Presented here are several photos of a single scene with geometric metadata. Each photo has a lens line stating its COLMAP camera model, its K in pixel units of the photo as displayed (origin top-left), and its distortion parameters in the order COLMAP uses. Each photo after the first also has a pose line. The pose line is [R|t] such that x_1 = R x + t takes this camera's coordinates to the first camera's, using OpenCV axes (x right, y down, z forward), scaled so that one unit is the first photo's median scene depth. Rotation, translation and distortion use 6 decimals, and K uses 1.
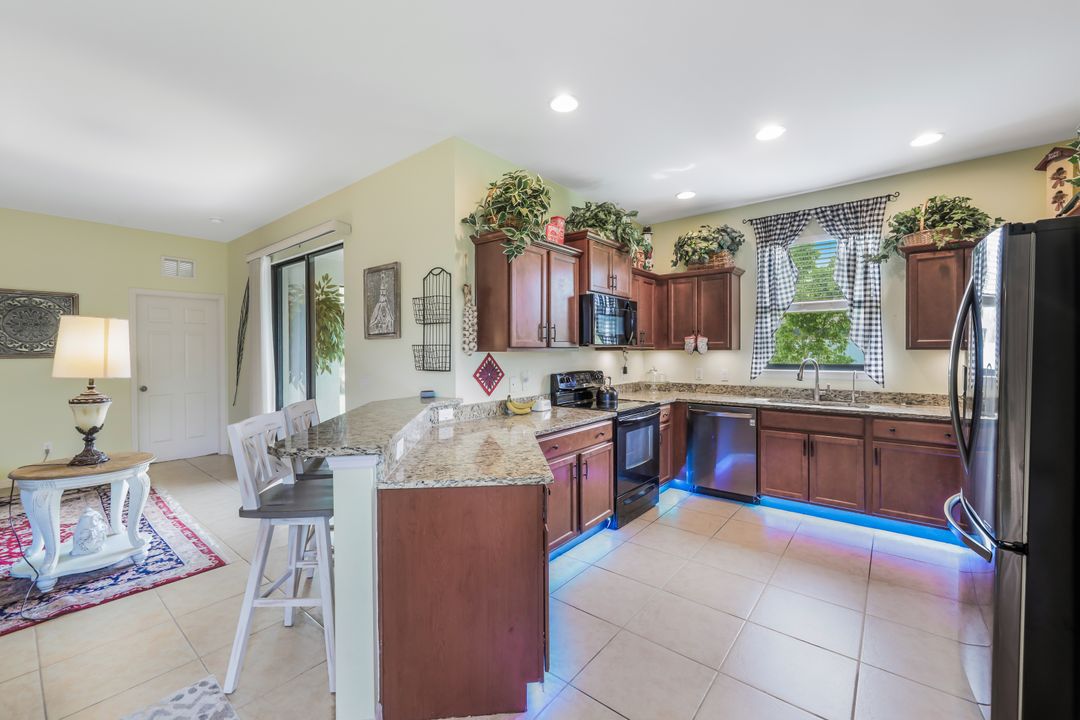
lens RADIAL K [[441.2, 0, 539.9], [0, 441.2, 350.0], [0, 0, 1]] dist [0.000745, -0.001442]
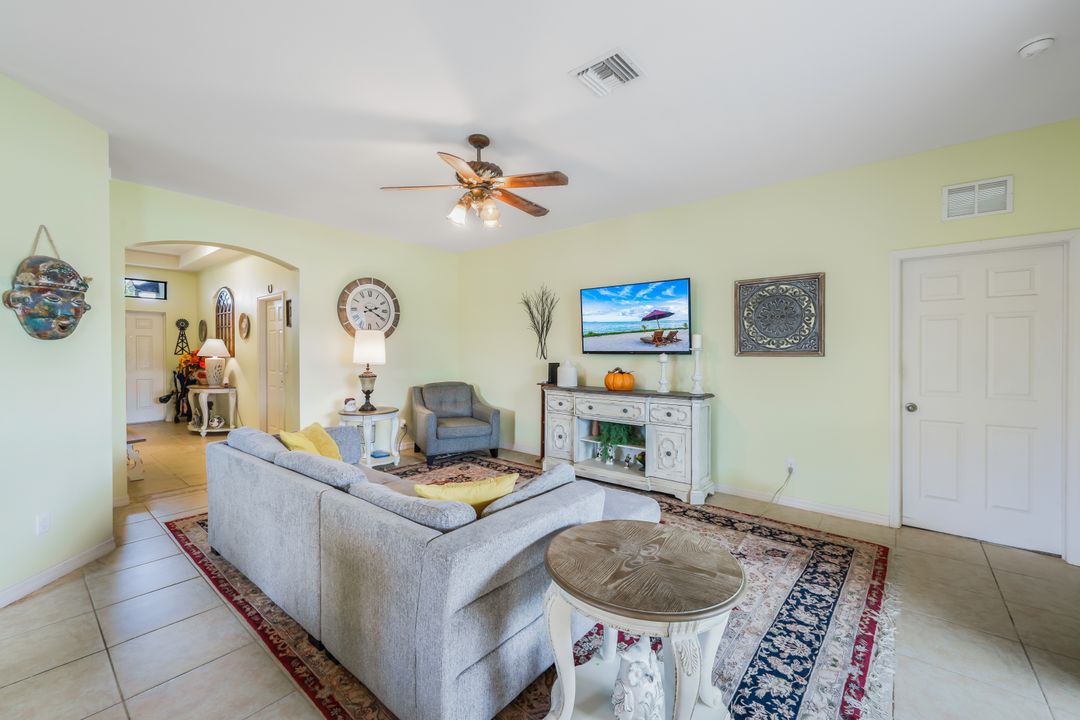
lens RADIAL K [[433.9, 0, 532.6], [0, 433.9, 355.2], [0, 0, 1]] dist [0.003059, -0.000874]
pose [[-0.020017, 0.015530, -0.999679, -0.416794], [-0.000828, 0.999879, 0.015550, 0.004990], [0.999799, 0.001139, -0.020002, 0.738380]]
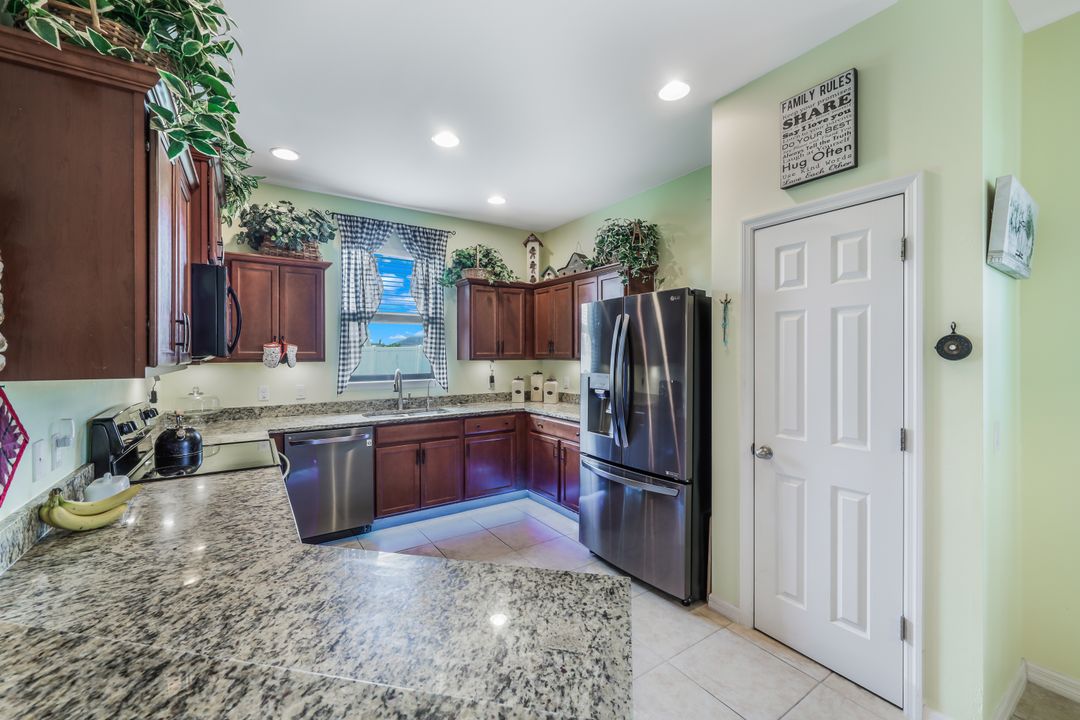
lens RADIAL K [[433.9, 0, 534.2], [0, 433.9, 354.3], [0, 0, 1]] dist [0.003059, -0.000874]
pose [[0.304297, 0.004262, 0.952568, -0.290198], [0.001242, 0.999987, -0.004871, -0.011319], [-0.952576, 0.002665, 0.304288, 0.459989]]
